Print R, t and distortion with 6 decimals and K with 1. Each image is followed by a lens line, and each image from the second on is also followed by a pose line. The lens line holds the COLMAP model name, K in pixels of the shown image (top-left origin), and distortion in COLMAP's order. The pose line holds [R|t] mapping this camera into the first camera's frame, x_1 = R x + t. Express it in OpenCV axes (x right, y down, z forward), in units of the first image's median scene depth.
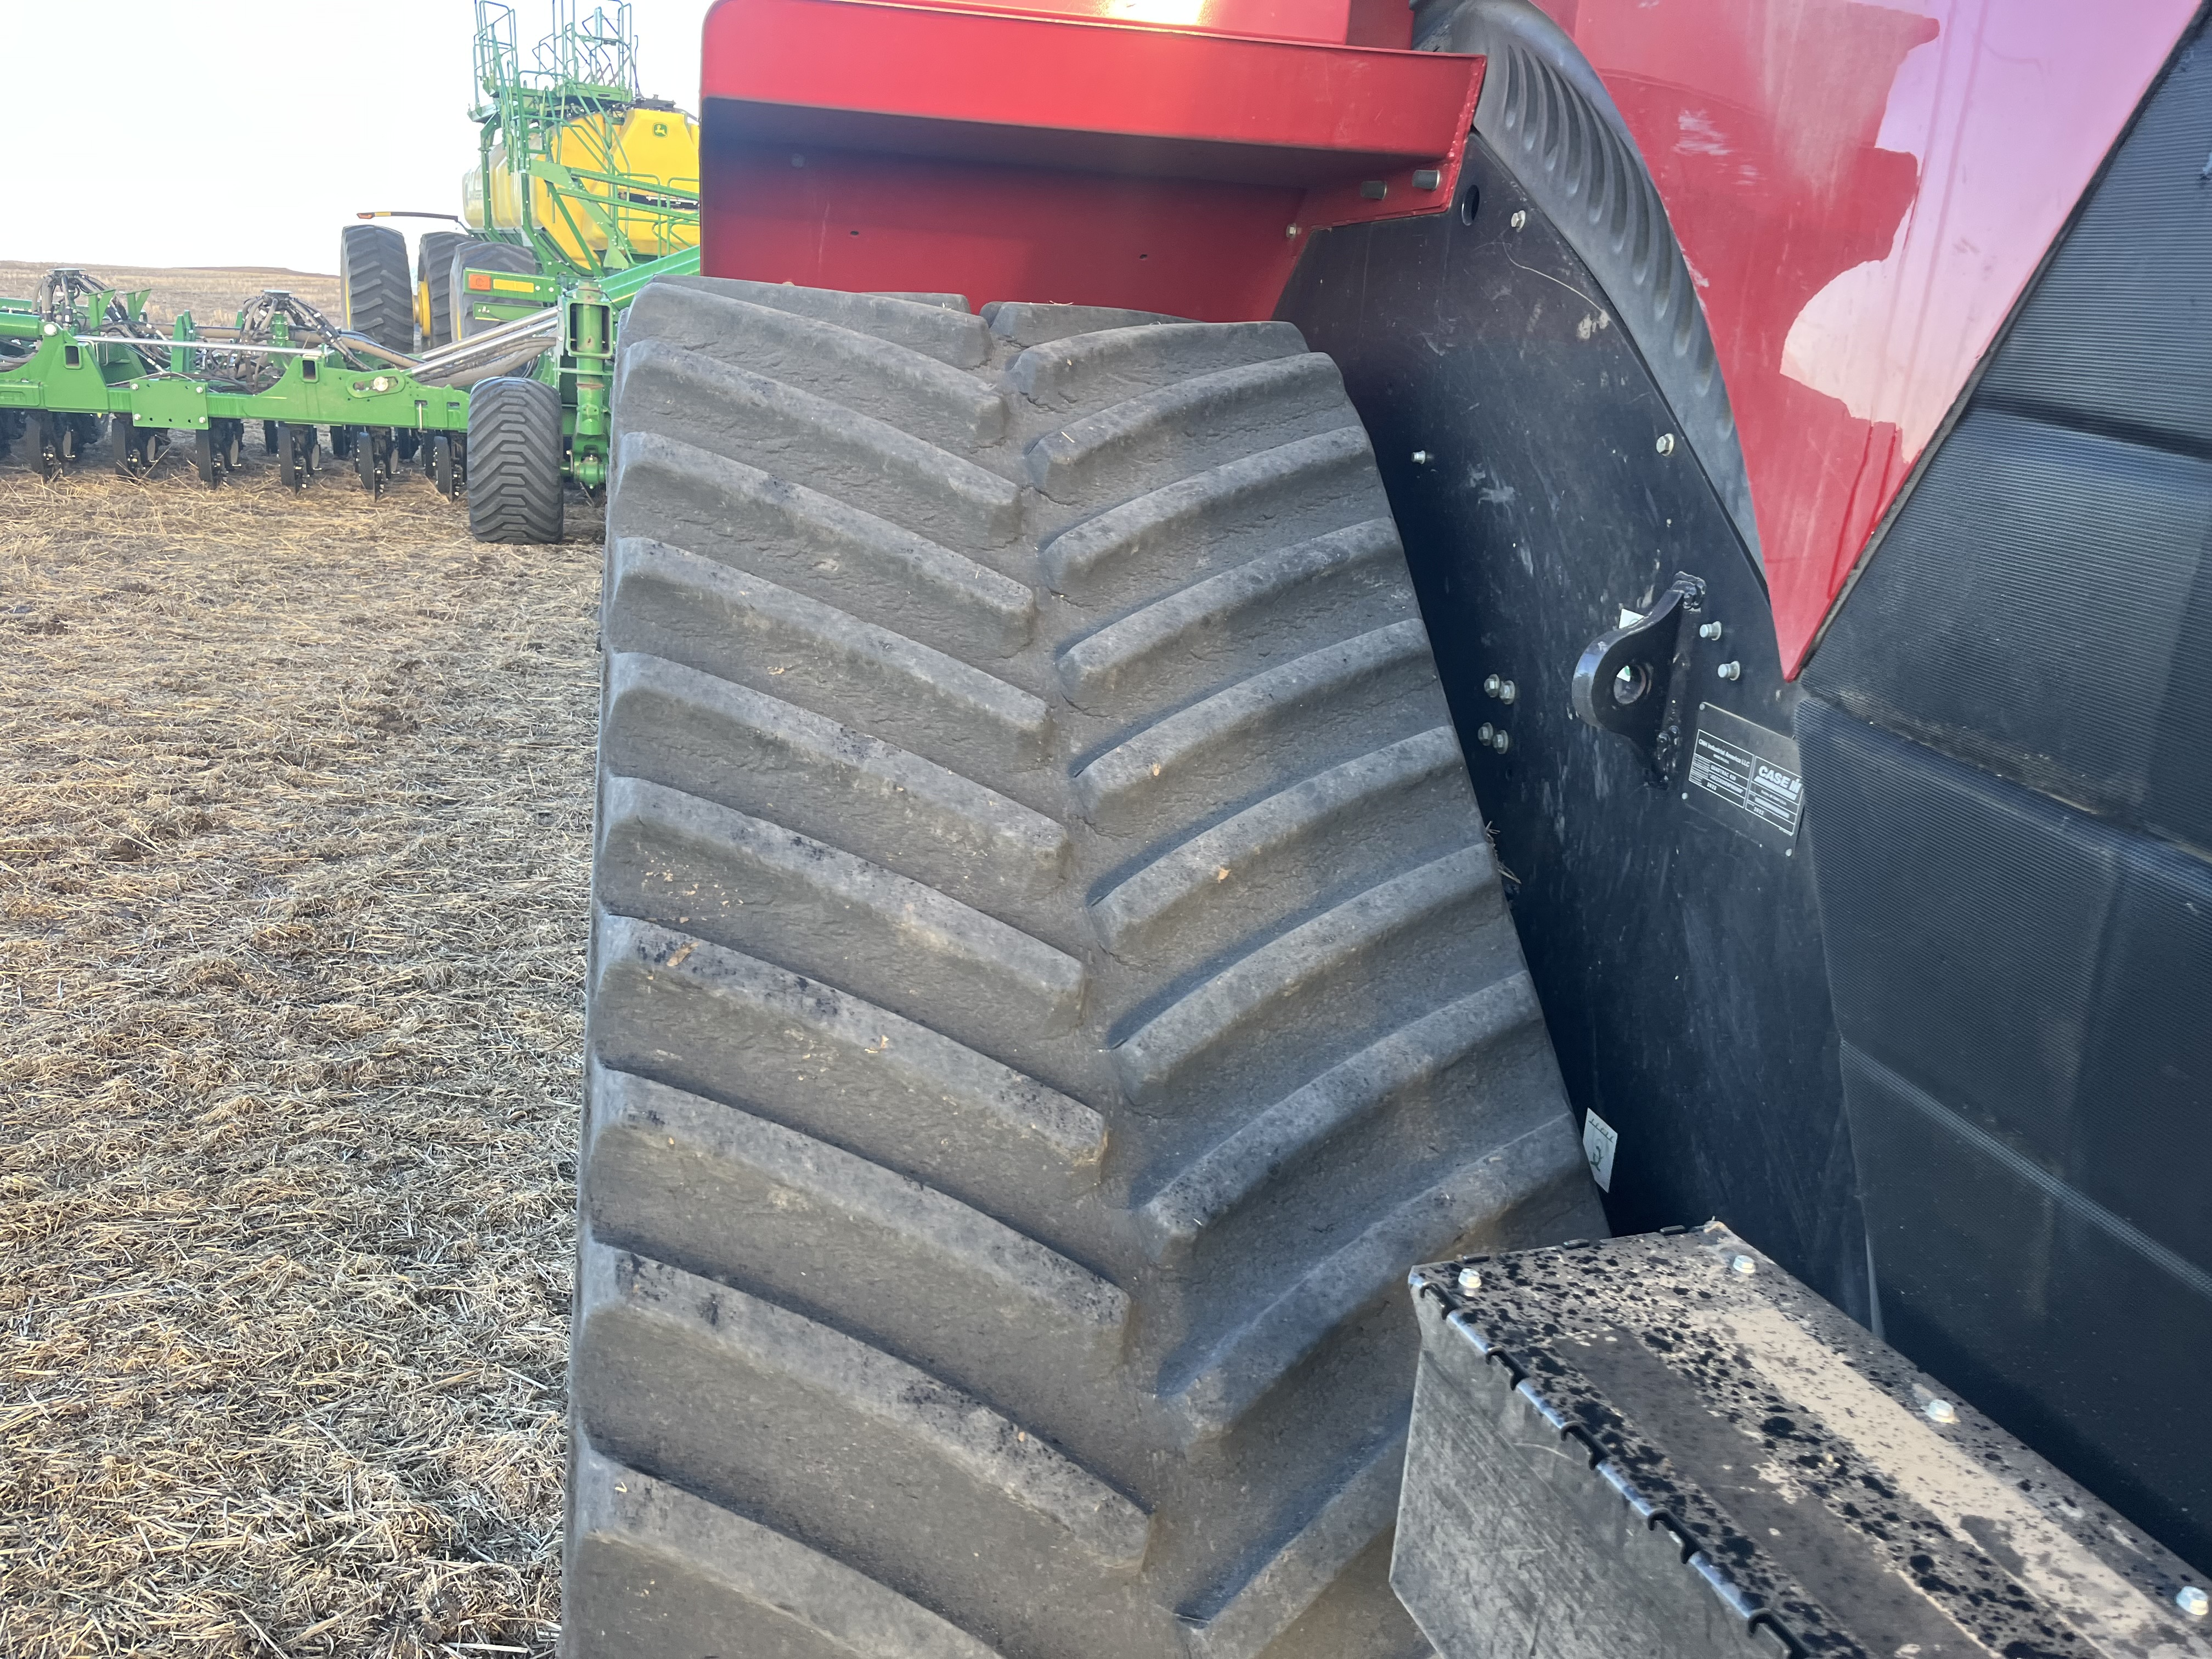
lens RADIAL K [[1670.3, 0, 1107.7], [0, 1670.3, 822.5], [0, 0, 1]] dist [0.078912, -0.110054]
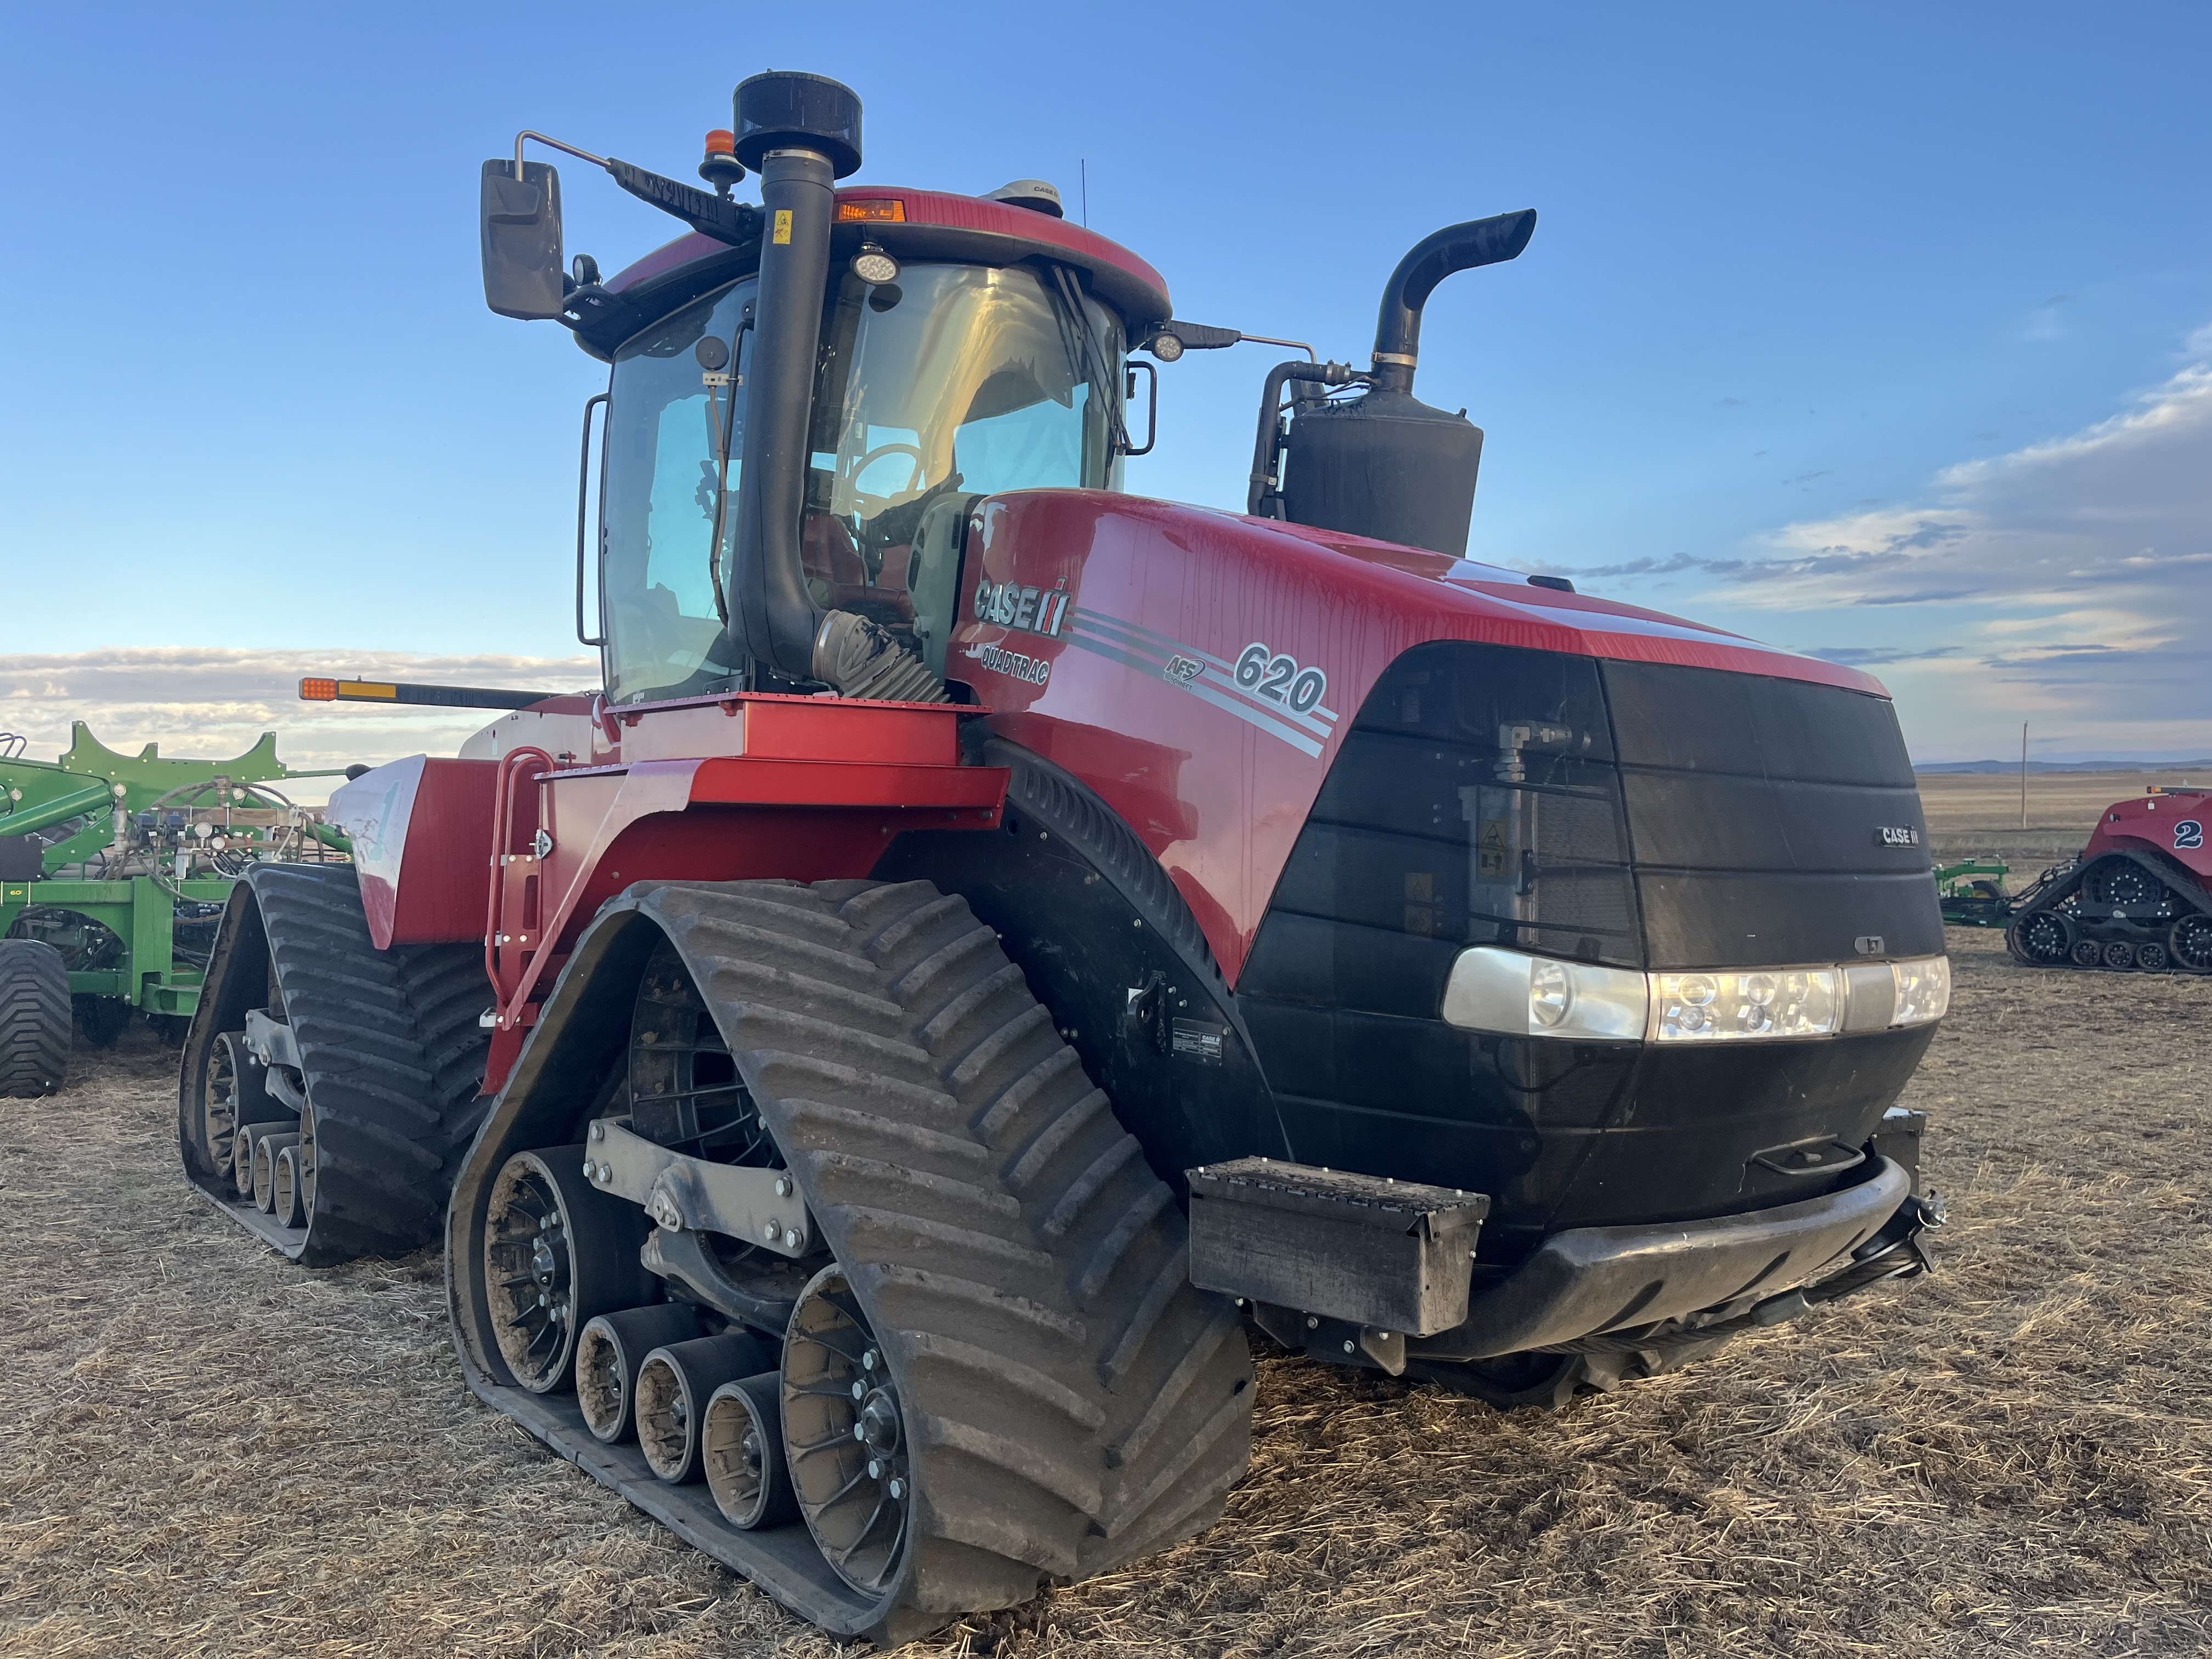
lens RADIAL K [[1670.3, 0, 1107.7], [0, 1670.3, 822.5], [0, 0, 1]] dist [0.078912, -0.110054]
pose [[0.879644, -0.052316, 0.472747, -0.874779], [0.180837, 0.956077, -0.230682, 0.202144], [-0.439914, 0.288409, 0.850468, -1.155650]]
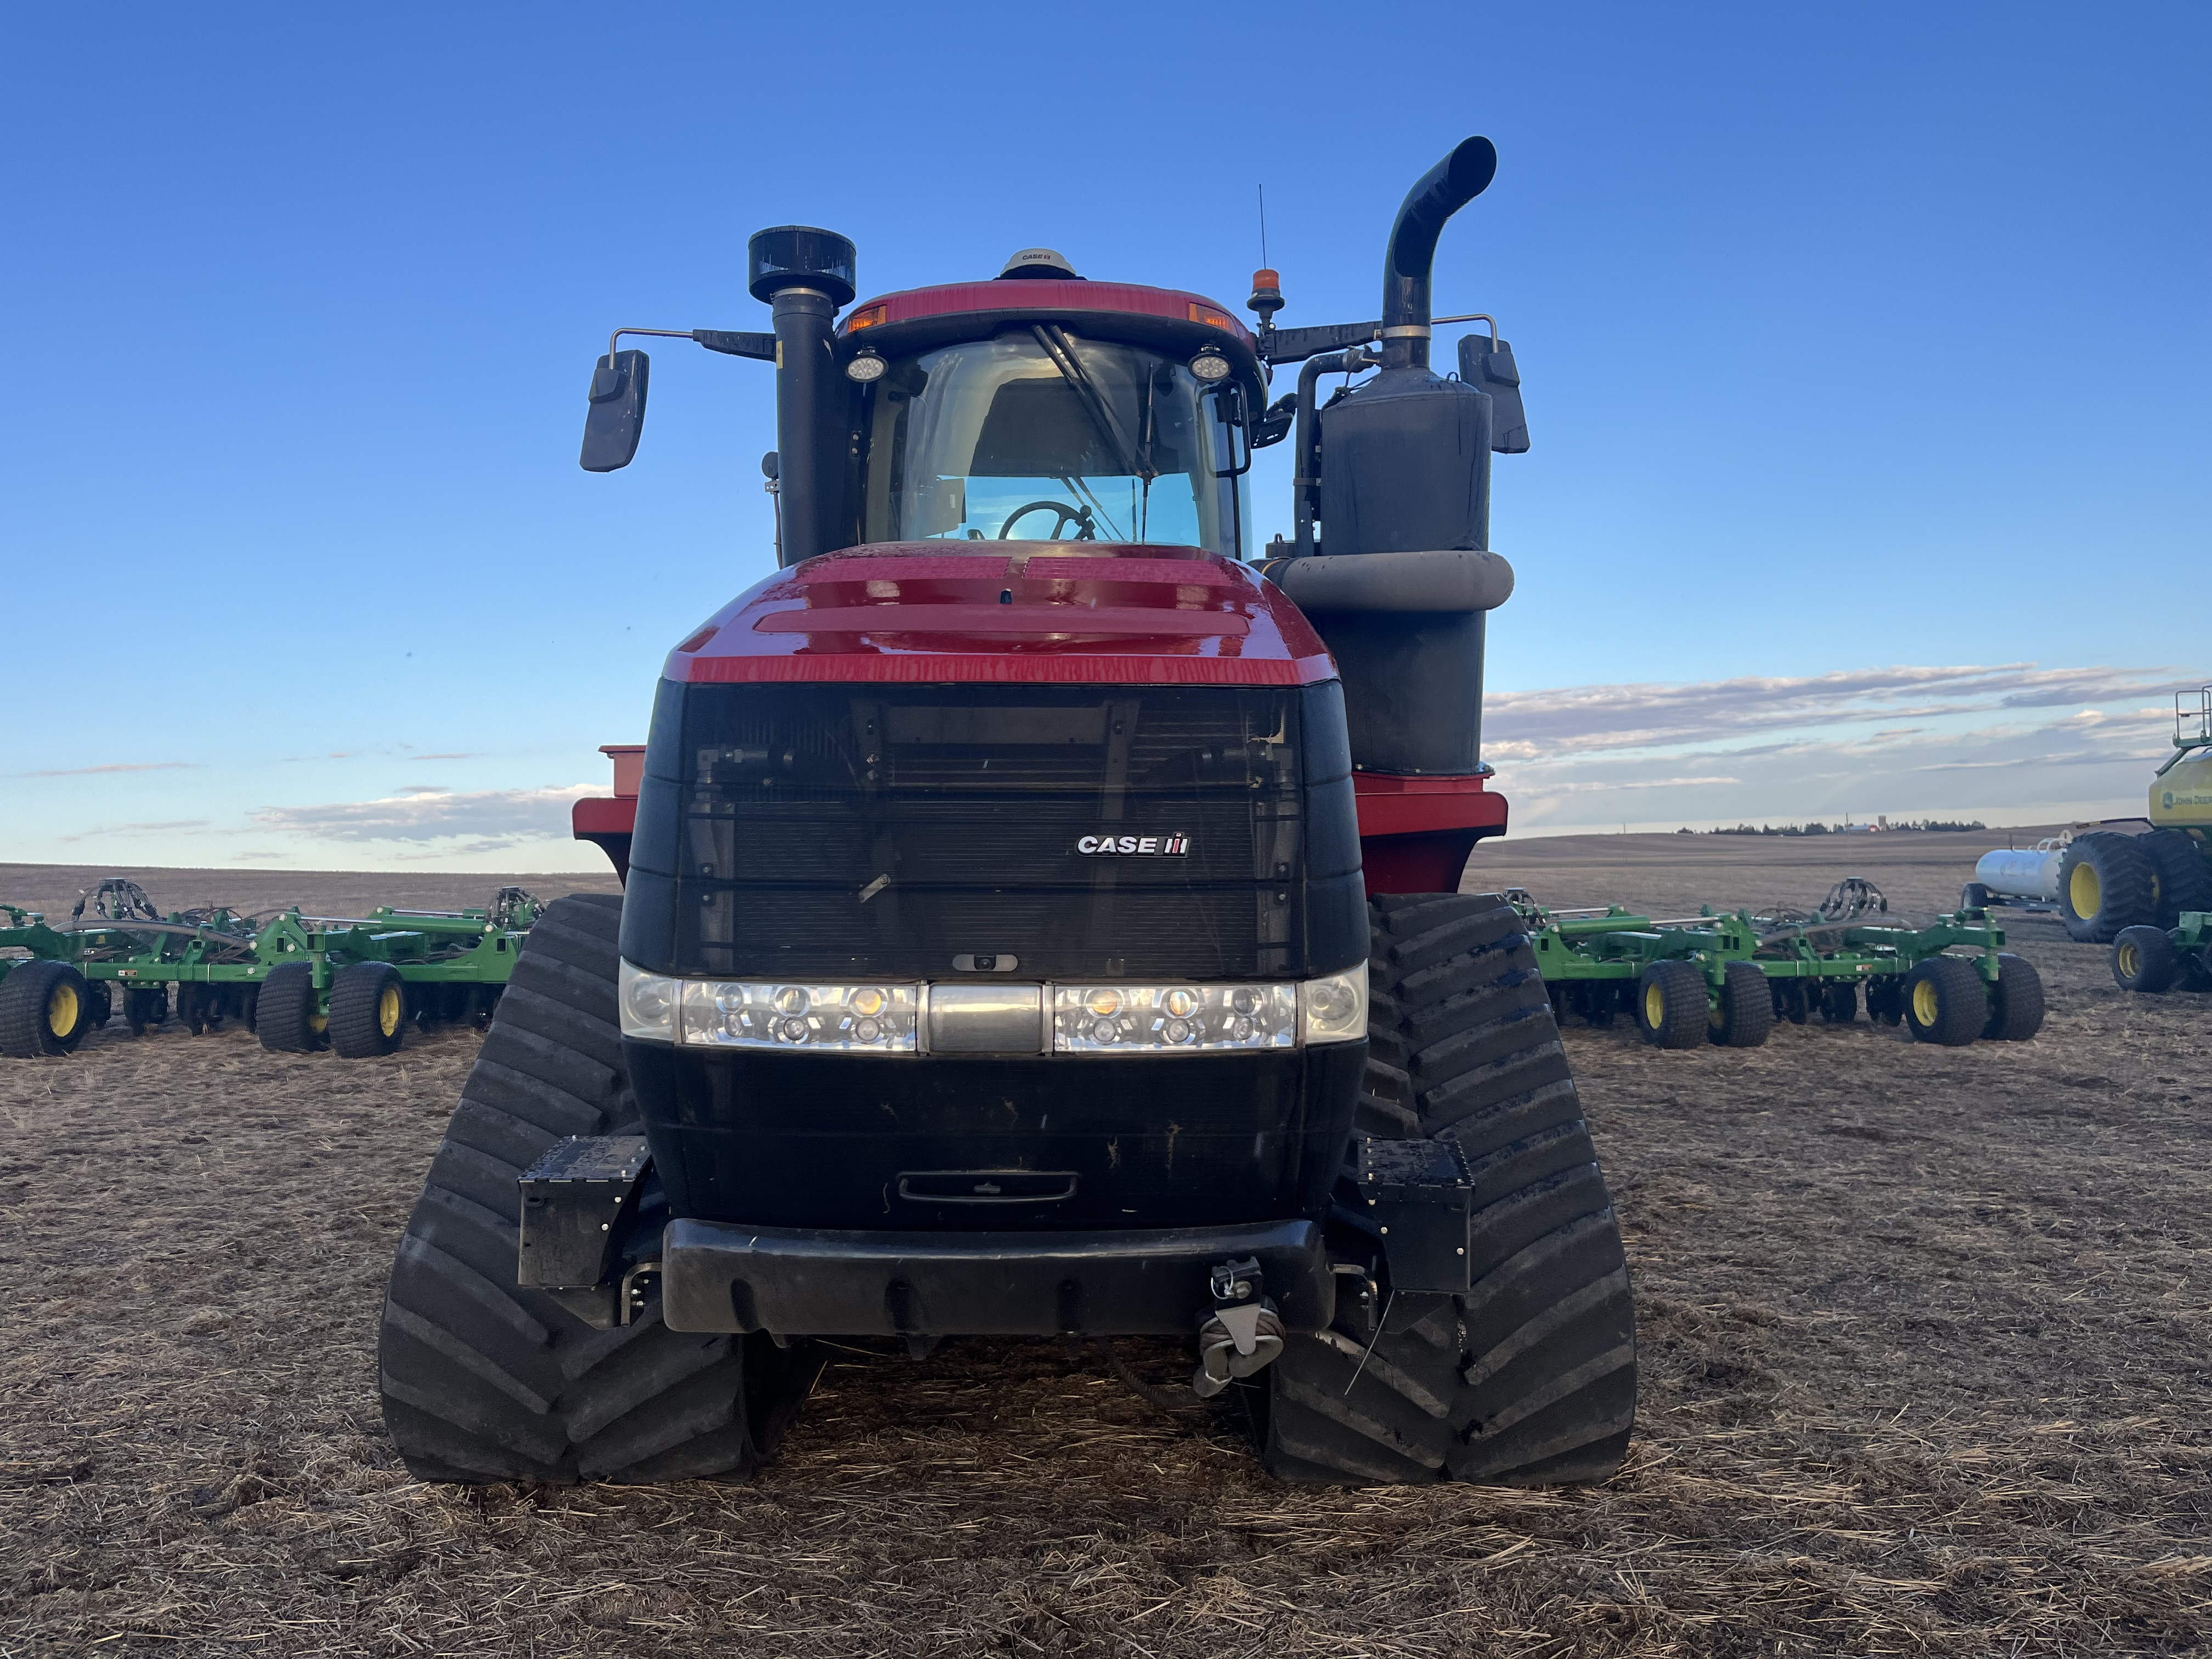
lens RADIAL K [[1705.1, 0, 1144.5], [0, 1705.1, 824.8], [0, 0, 1]] dist [0.006823, 0.004794]
pose [[0.974958, -0.070828, -0.210808, 1.410620], [0.001873, 0.950510, -0.310689, 0.477914], [0.222381, 0.302514, 0.926840, -1.552841]]
